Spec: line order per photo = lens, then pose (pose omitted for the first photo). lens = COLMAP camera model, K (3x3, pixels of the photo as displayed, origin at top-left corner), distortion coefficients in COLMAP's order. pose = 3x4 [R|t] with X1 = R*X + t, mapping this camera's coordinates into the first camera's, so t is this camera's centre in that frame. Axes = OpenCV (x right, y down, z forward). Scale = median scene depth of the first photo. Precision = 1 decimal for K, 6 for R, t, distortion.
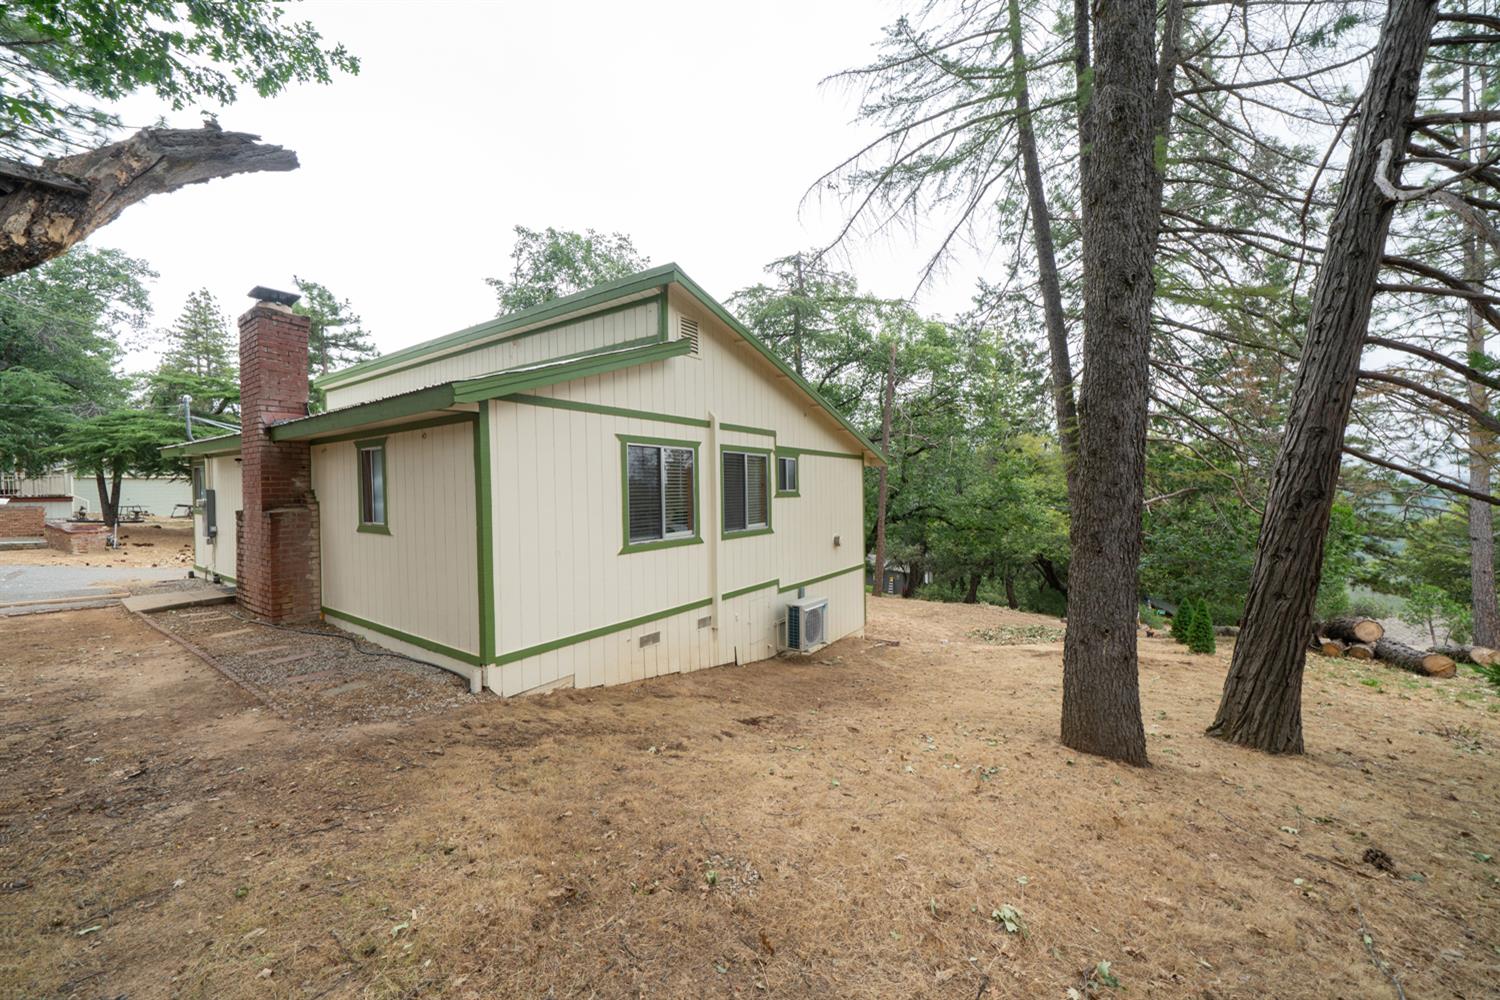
lens RADIAL K [[537.9, 0, 745.3], [0, 537.9, 480.4], [0, 0, 1]] dist [-0.010495, 0.000400]
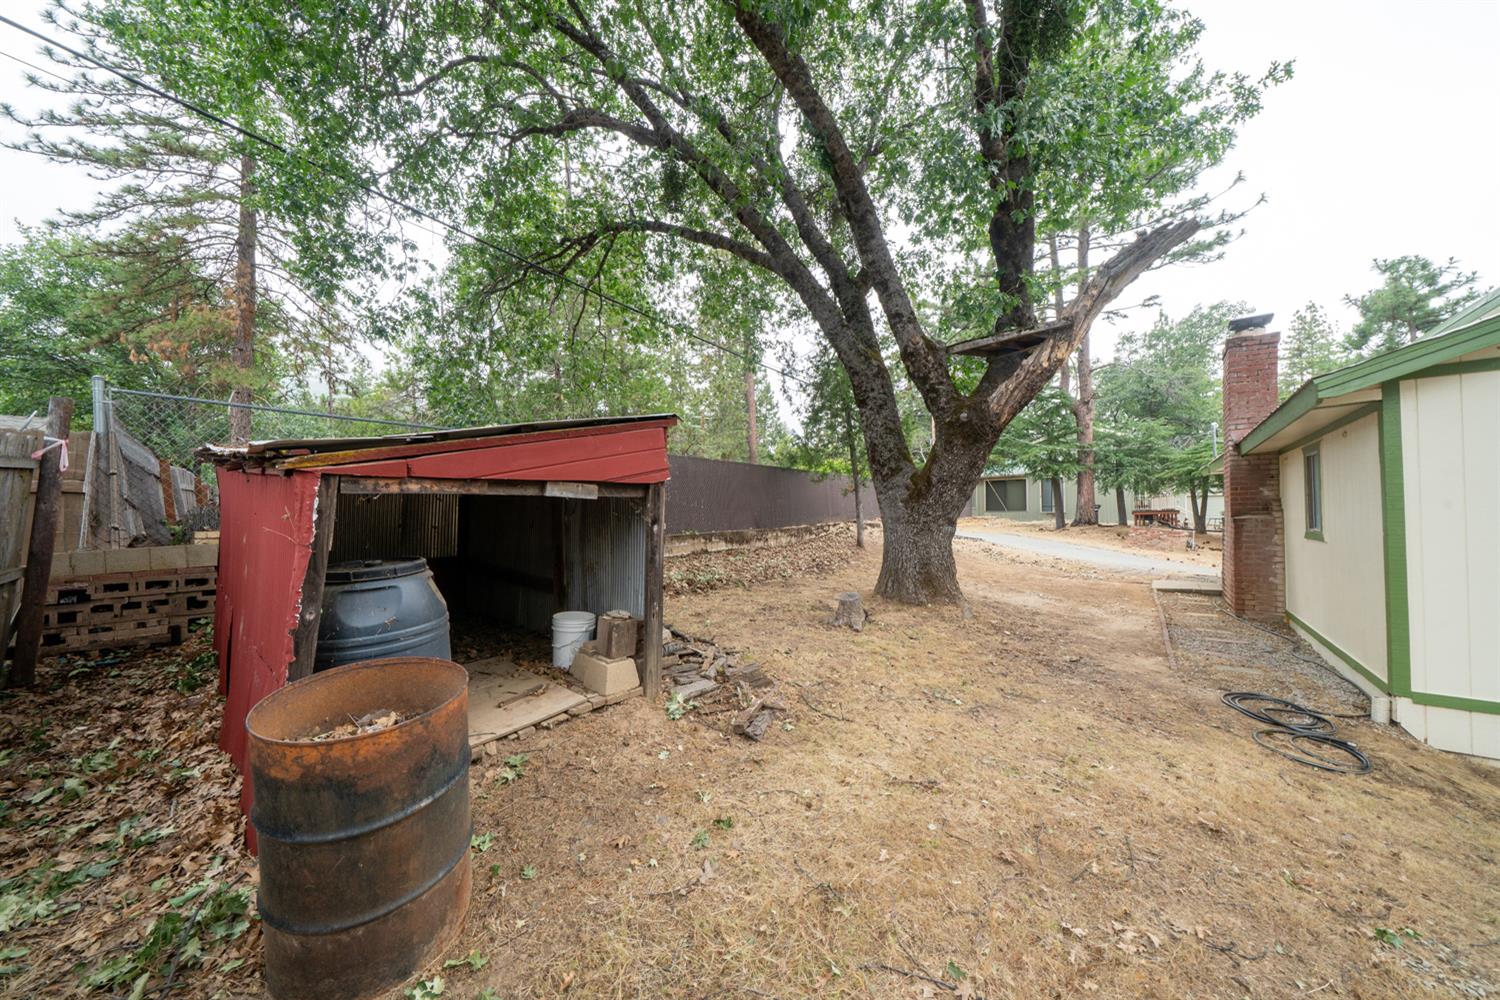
lens RADIAL K [[517.2, 0, 750.0], [0, 517.2, 500.0], [0, 0, 1]] dist [0.000327, 0.000027]
pose [[-0.049222, -0.018804, -0.998611, 0.365960], [0.025350, 0.999477, -0.020069, 0.023672], [0.998466, -0.026303, -0.048720, 0.027121]]
